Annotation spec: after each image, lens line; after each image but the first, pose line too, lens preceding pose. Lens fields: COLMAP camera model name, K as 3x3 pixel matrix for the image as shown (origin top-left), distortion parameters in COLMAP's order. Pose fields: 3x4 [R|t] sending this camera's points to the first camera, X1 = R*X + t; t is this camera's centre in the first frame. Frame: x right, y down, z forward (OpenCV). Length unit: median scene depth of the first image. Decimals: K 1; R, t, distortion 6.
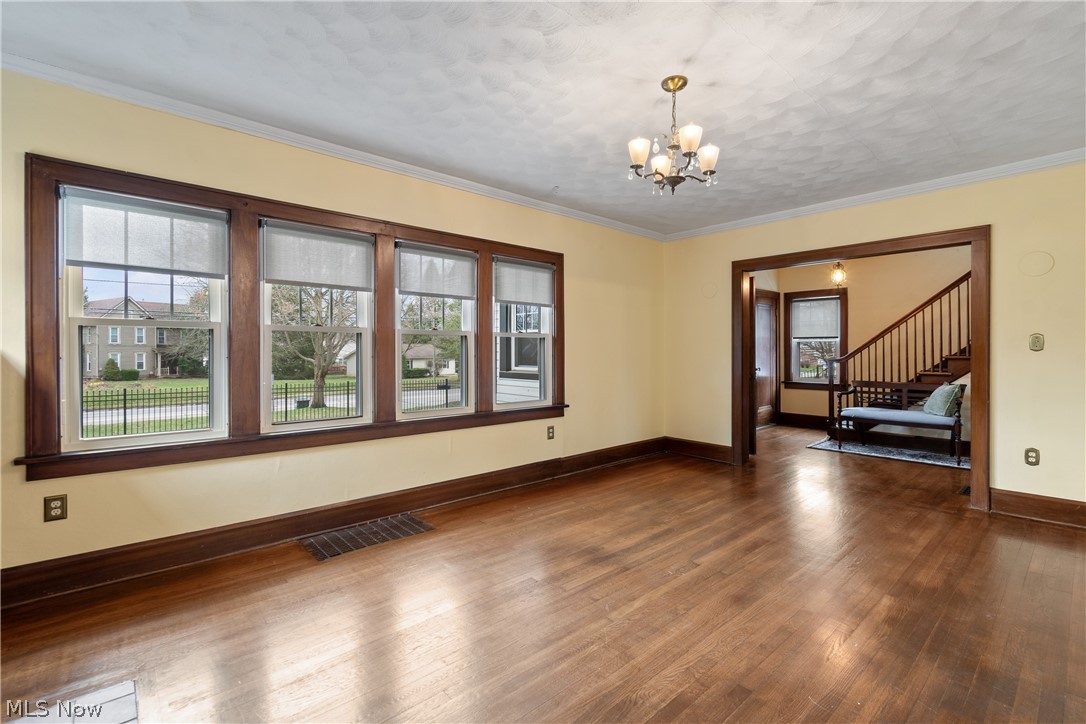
lens RADIAL K [[482.8, 0, 555.8], [0, 482.8, 354.4], [0, 0, 1]] dist [0.004196, -0.003987]
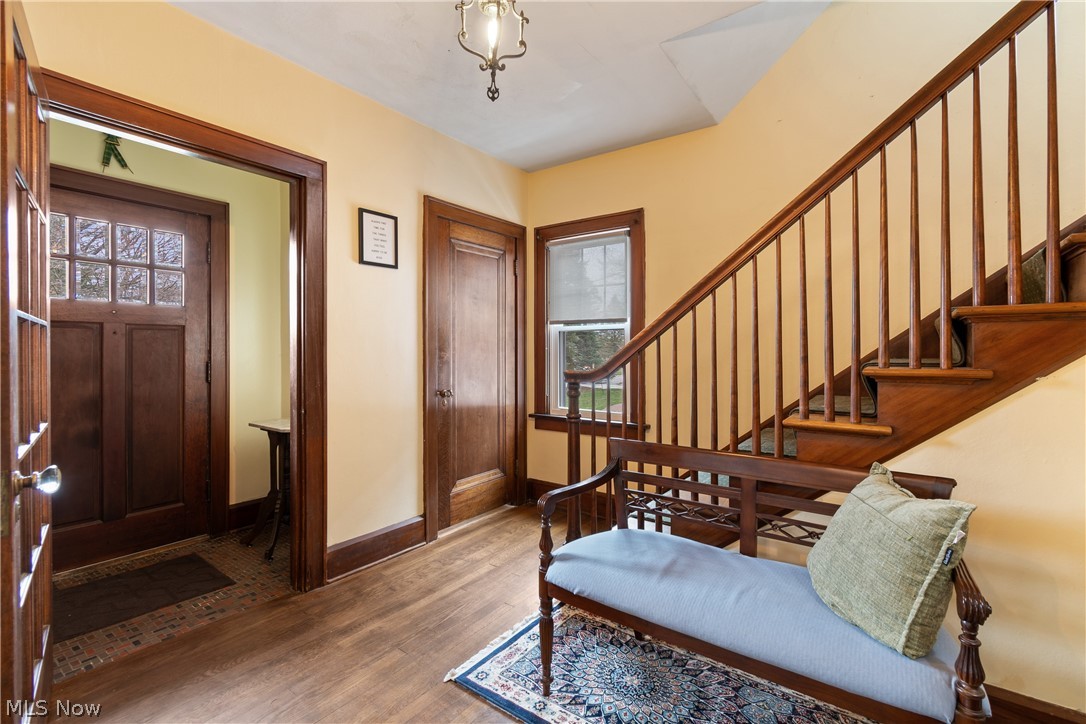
lens RADIAL K [[482.8, 0, 555.8], [0, 482.8, 354.4], [0, 0, 1]] dist [0.004196, -0.003987]
pose [[0.978965, 0.002862, 0.204010, 0.812754], [-0.002728, 0.999996, -0.000934, -0.004794], [-0.204011, 0.000358, 0.978968, 1.090174]]
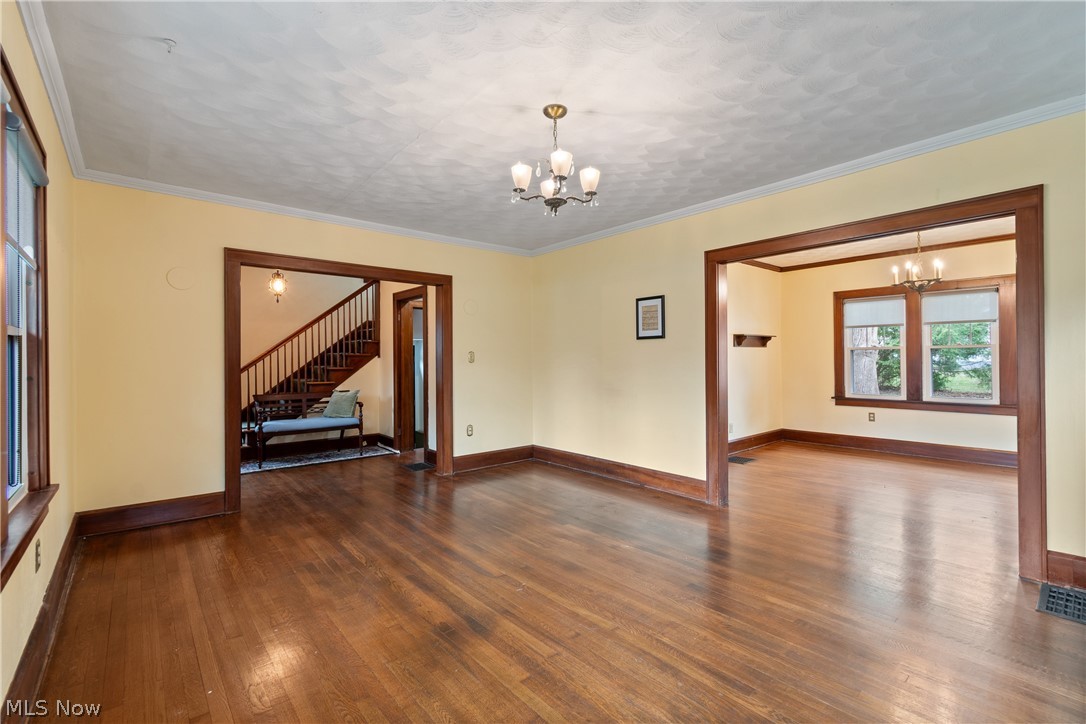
lens RADIAL K [[482.8, 0, 555.8], [0, 482.8, 354.4], [0, 0, 1]] dist [0.004196, -0.003987]
pose [[0.023125, 0.014069, 0.999634, -0.514067], [0.013438, 0.999806, -0.014383, -0.006122], [-0.999642, 0.013766, 0.022932, 0.619713]]
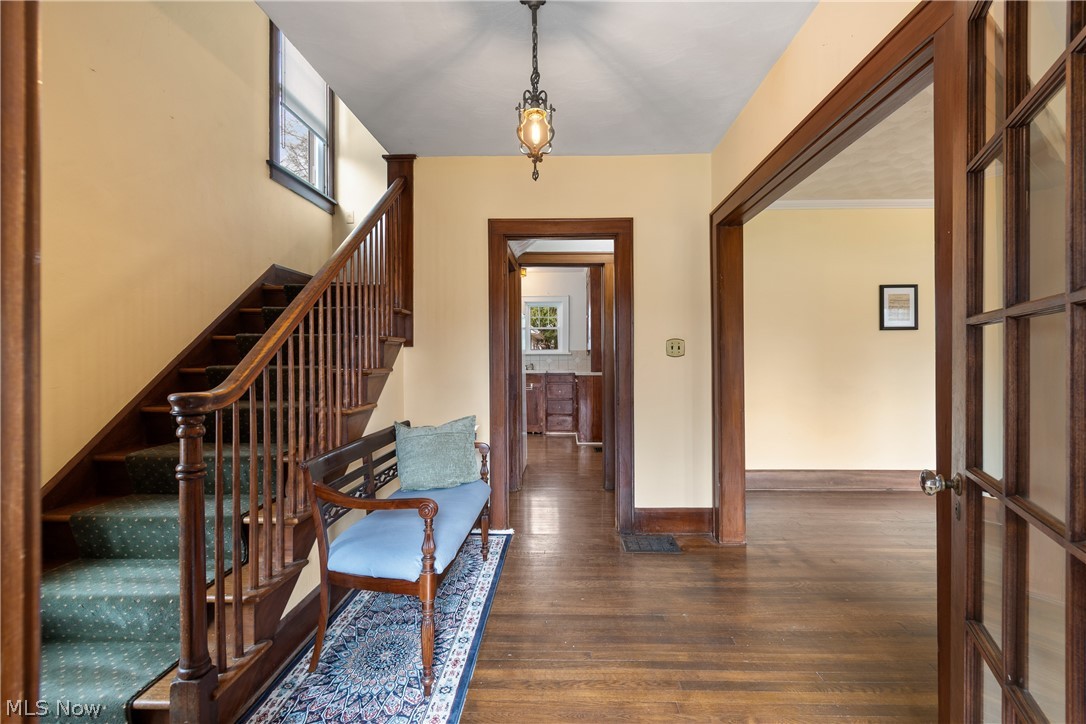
lens RADIAL K [[482.8, 0, 555.8], [0, 482.8, 354.4], [0, 0, 1]] dist [0.004196, -0.003987]
pose [[-0.721669, 0.004189, 0.692226, 0.491346], [0.009460, 0.999948, 0.003812, -0.013923], [-0.692174, 0.009300, -0.721671, 1.771743]]
